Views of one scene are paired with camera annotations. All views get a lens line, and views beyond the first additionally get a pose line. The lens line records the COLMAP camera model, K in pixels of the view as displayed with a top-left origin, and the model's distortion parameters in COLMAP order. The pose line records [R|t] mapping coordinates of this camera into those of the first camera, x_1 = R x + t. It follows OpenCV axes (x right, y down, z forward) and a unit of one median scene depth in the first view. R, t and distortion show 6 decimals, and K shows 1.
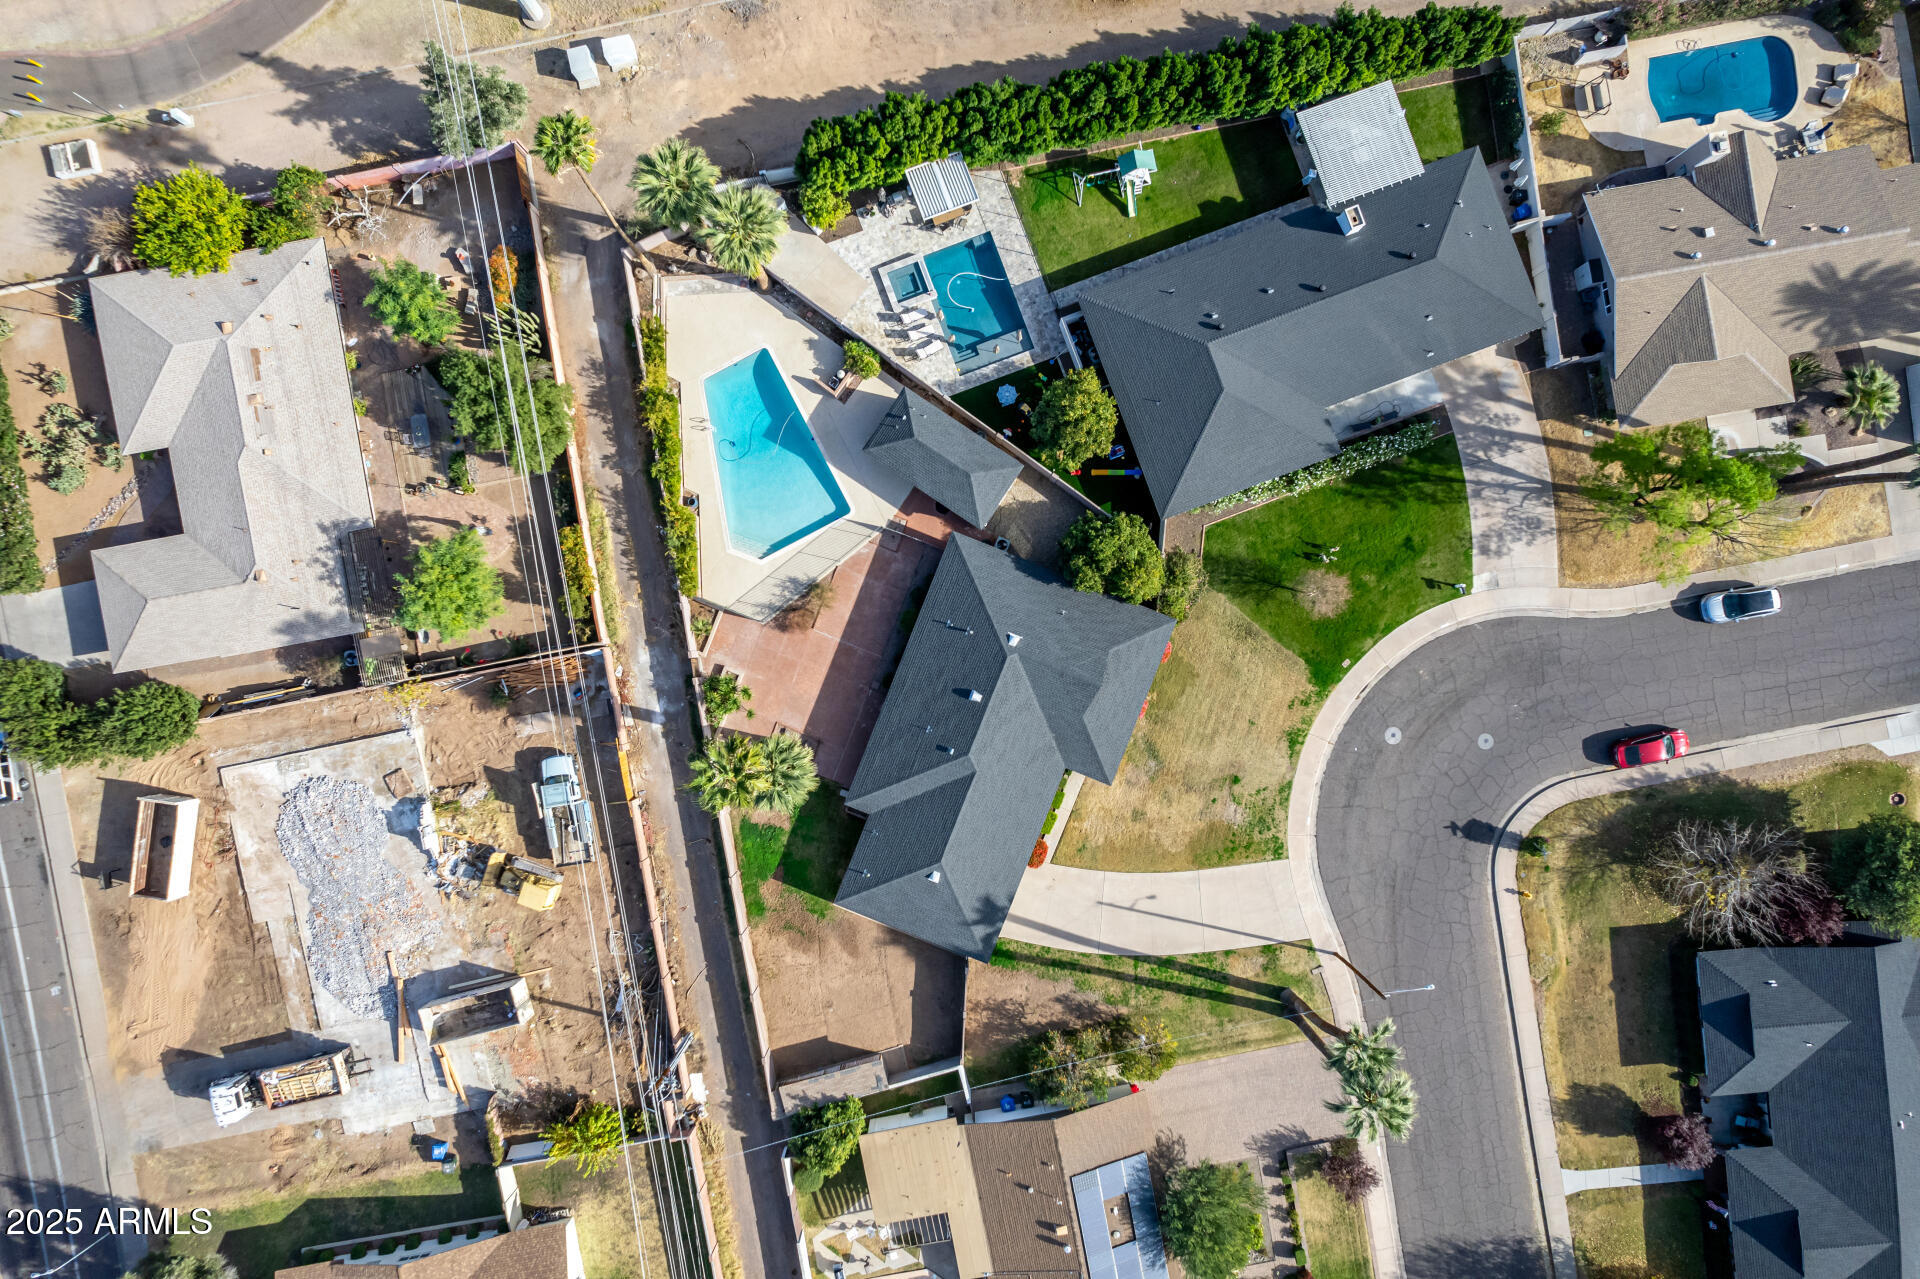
lens RADIAL K [[1227.3, 0, 959.8], [0, 1227.3, 640.3], [0, 0, 1]] dist [-0.072535, 0.066283]
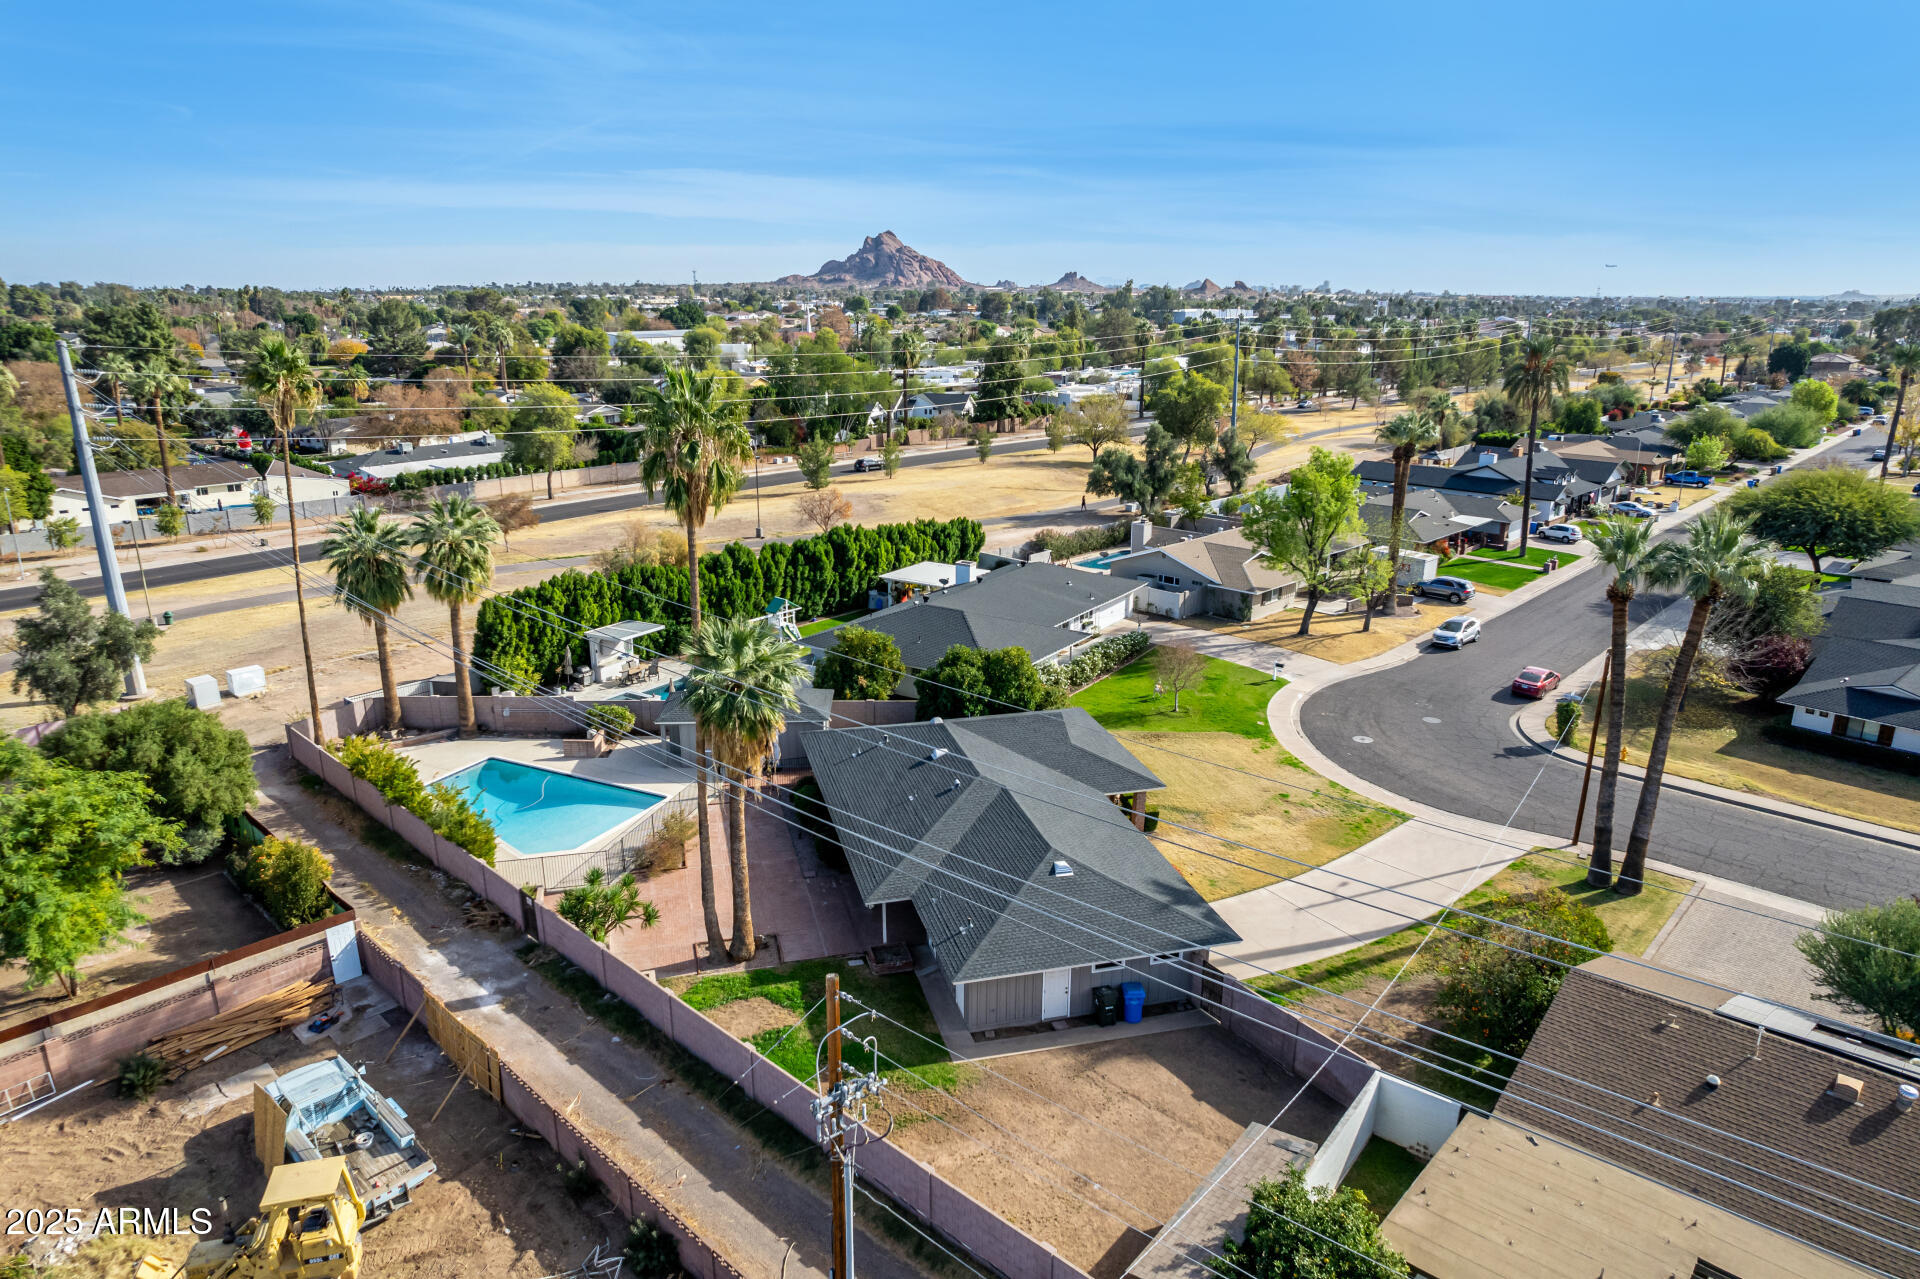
lens RADIAL K [[1227.3, 0, 961.2], [0, 1227.3, 651.2], [0, 0, 1]] dist [-0.072535, 0.066283]
pose [[0.805037, -0.159003, 0.571519, -0.358830], [0.593221, 0.212047, -0.776611, 0.567859], [0.002295, 0.964237, 0.265030, 0.708378]]
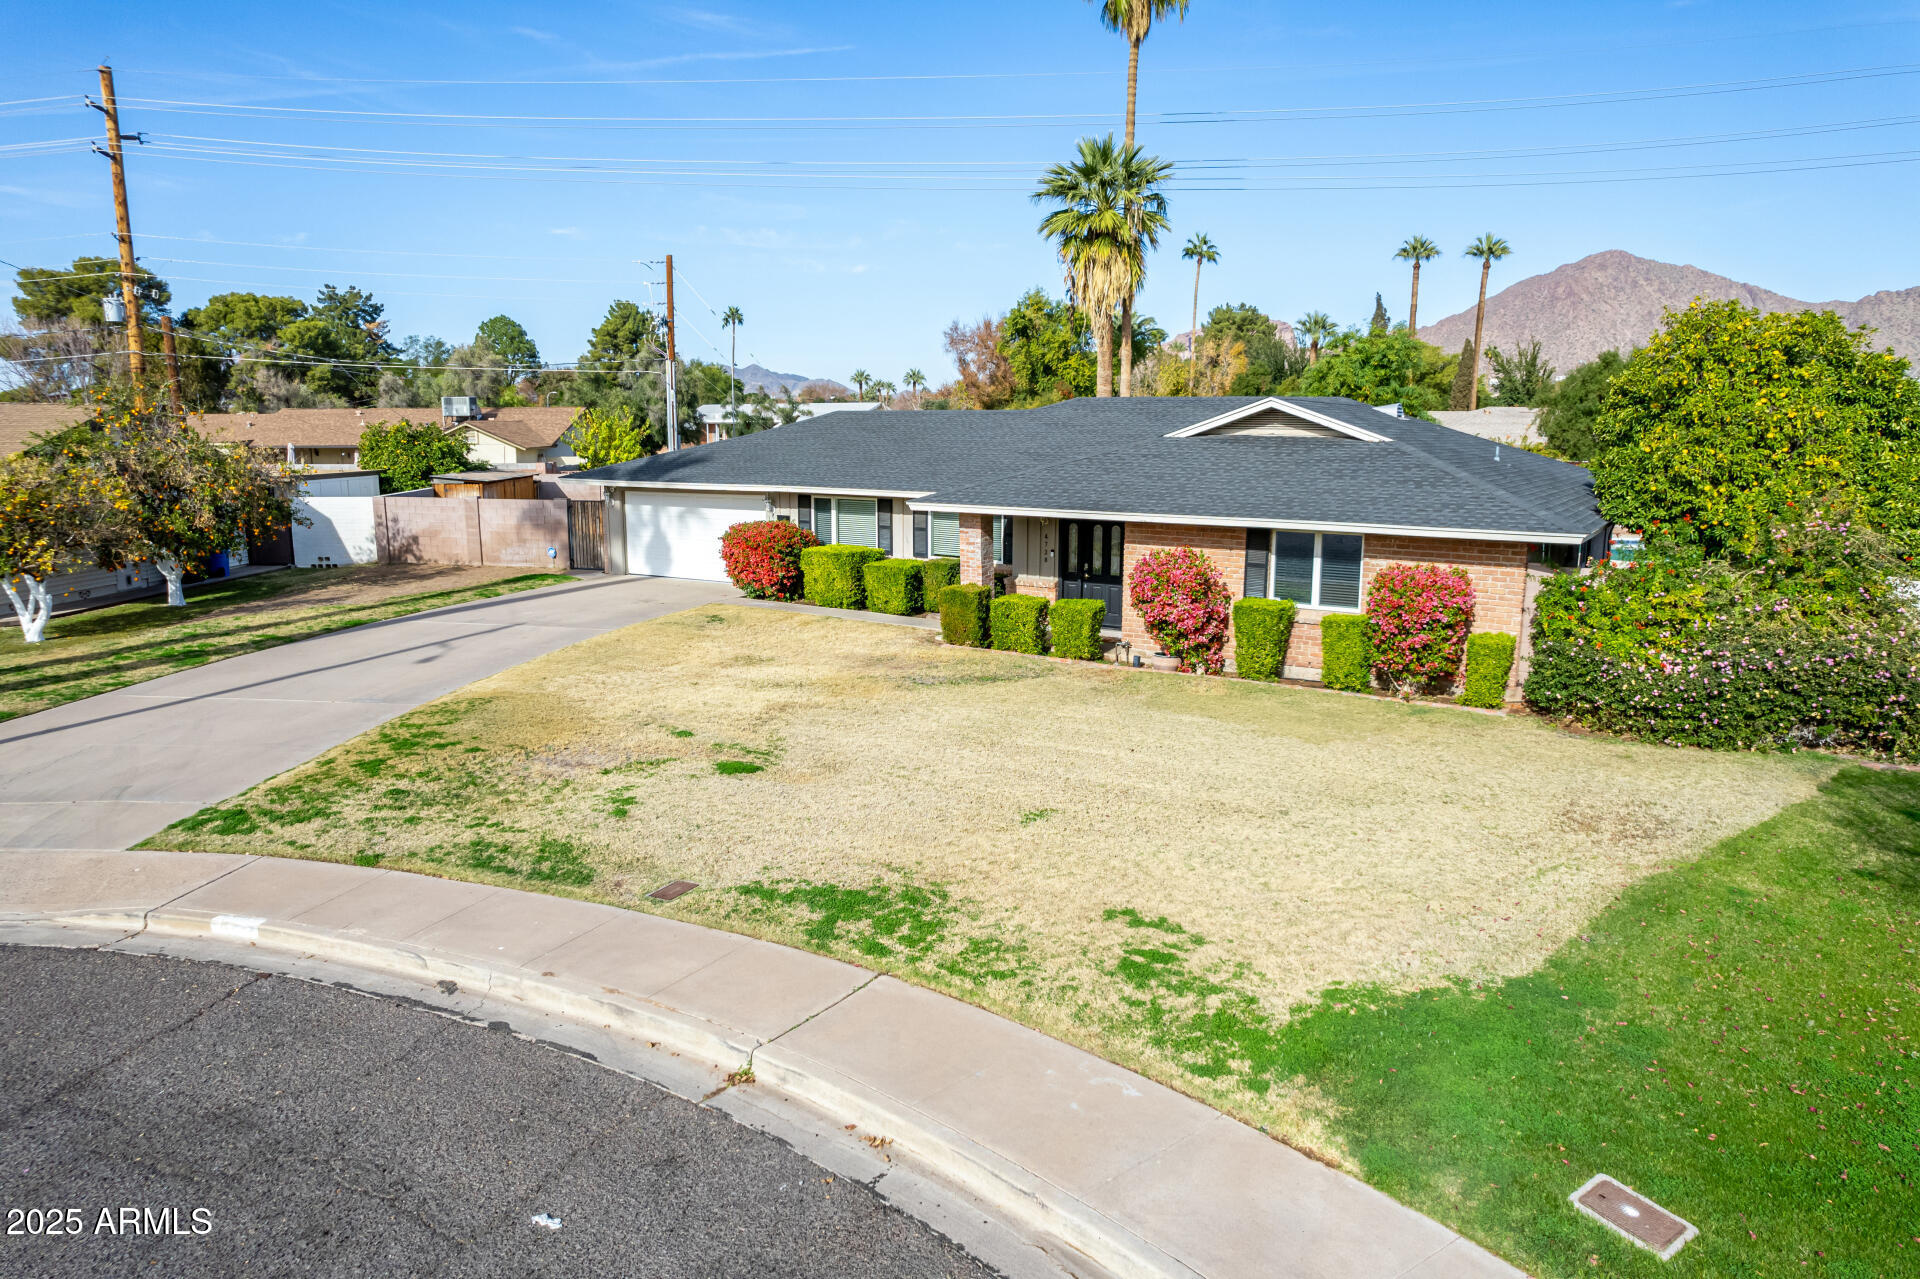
lens RADIAL K [[1227.3, 0, 960.4], [0, 1227.3, 649.1], [0, 0, 1]] dist [-0.072535, 0.066283]
pose [[-0.199856, 0.185014, -0.962199, 0.390849], [-0.979613, -0.058171, 0.192287, 0.047818], [-0.020396, 0.981013, 0.192868, 0.944748]]
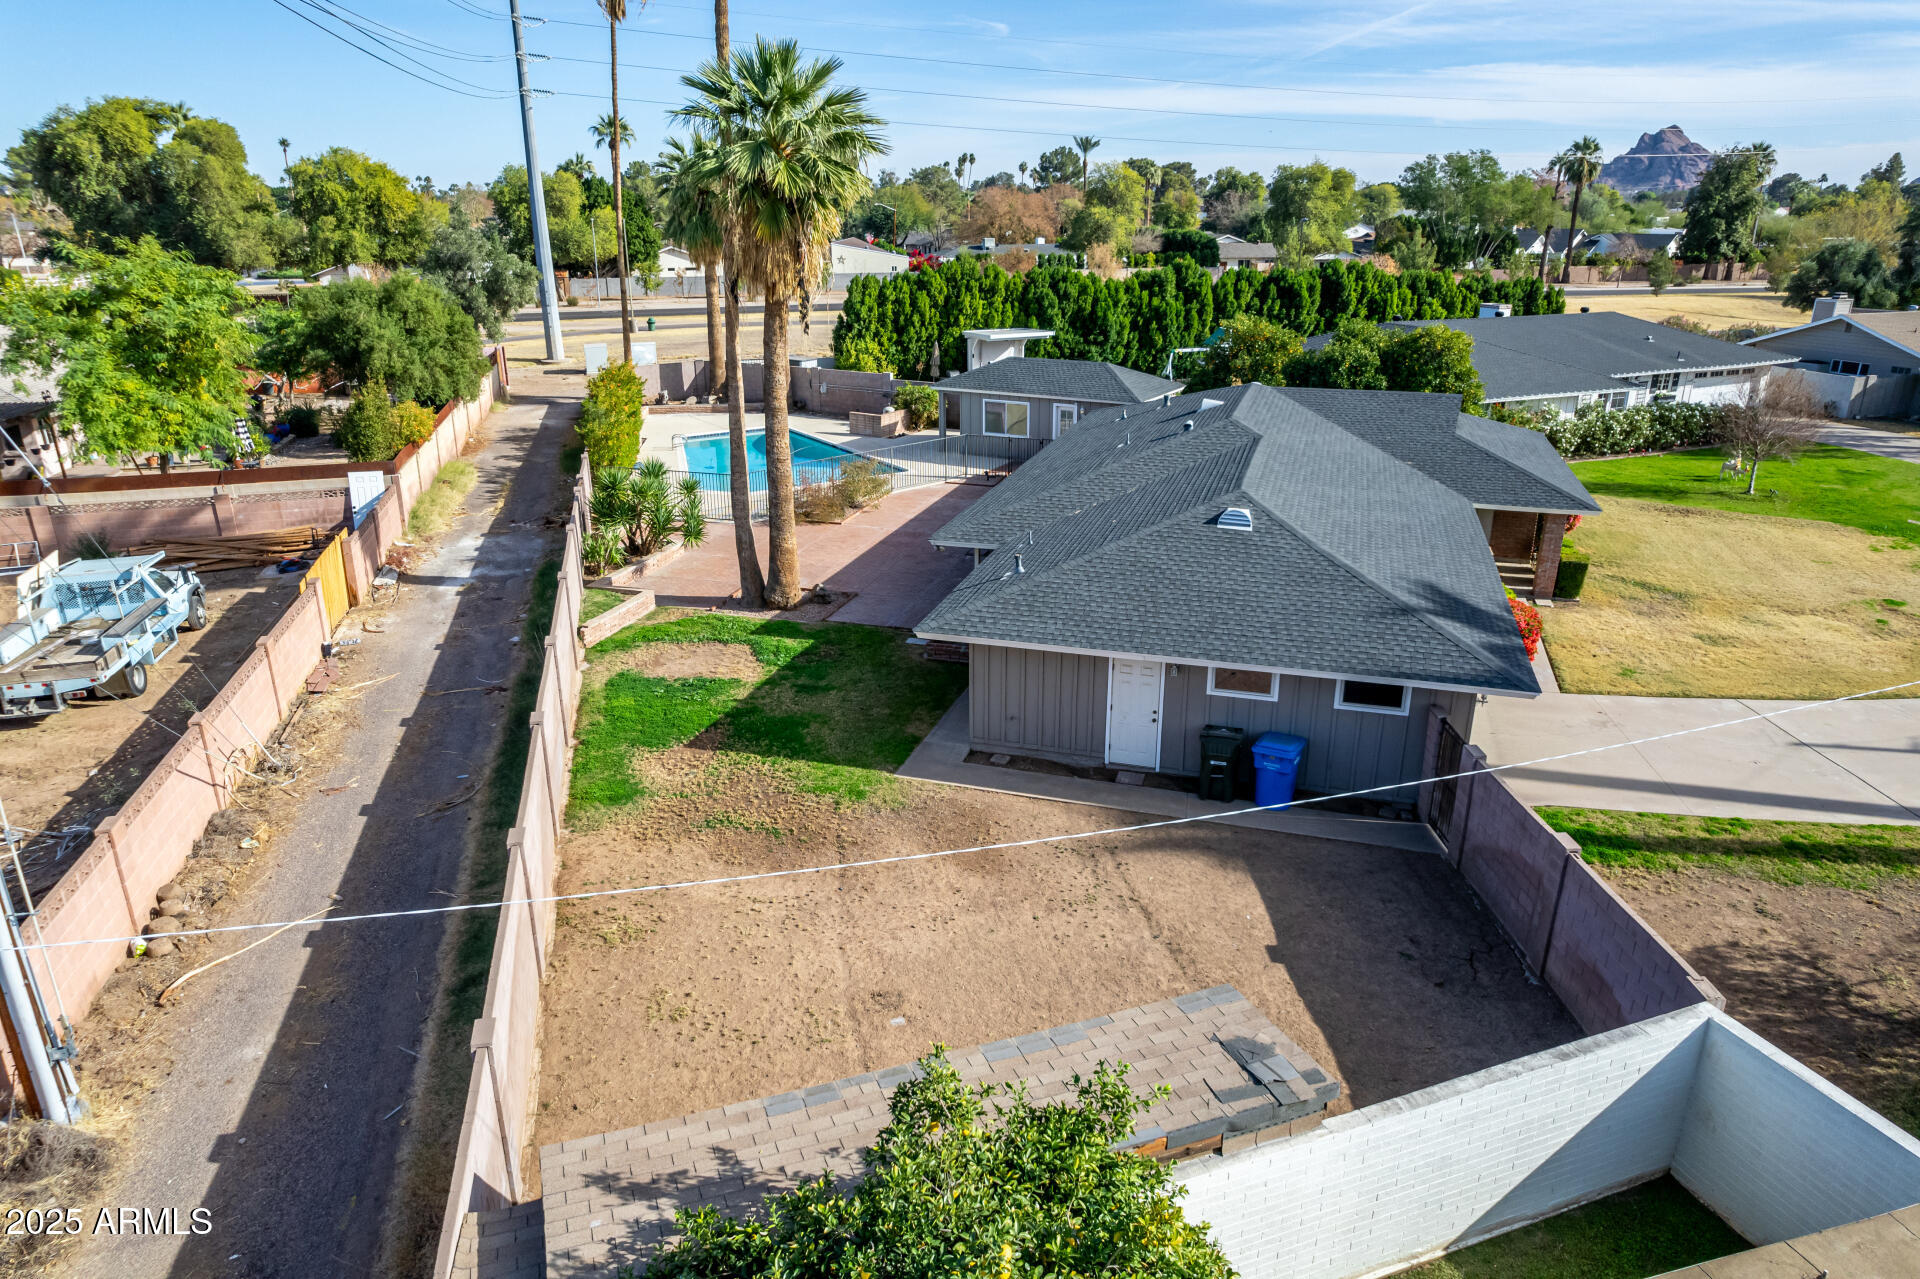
lens RADIAL K [[1227.3, 0, 960.4], [0, 1227.3, 653.6], [0, 0, 1]] dist [-0.072535, 0.066283]
pose [[0.997159, -0.021725, 0.072127, -0.108329], [0.075258, 0.328817, -0.941390, 0.467948], [-0.003265, 0.944144, 0.329517, 0.885013]]
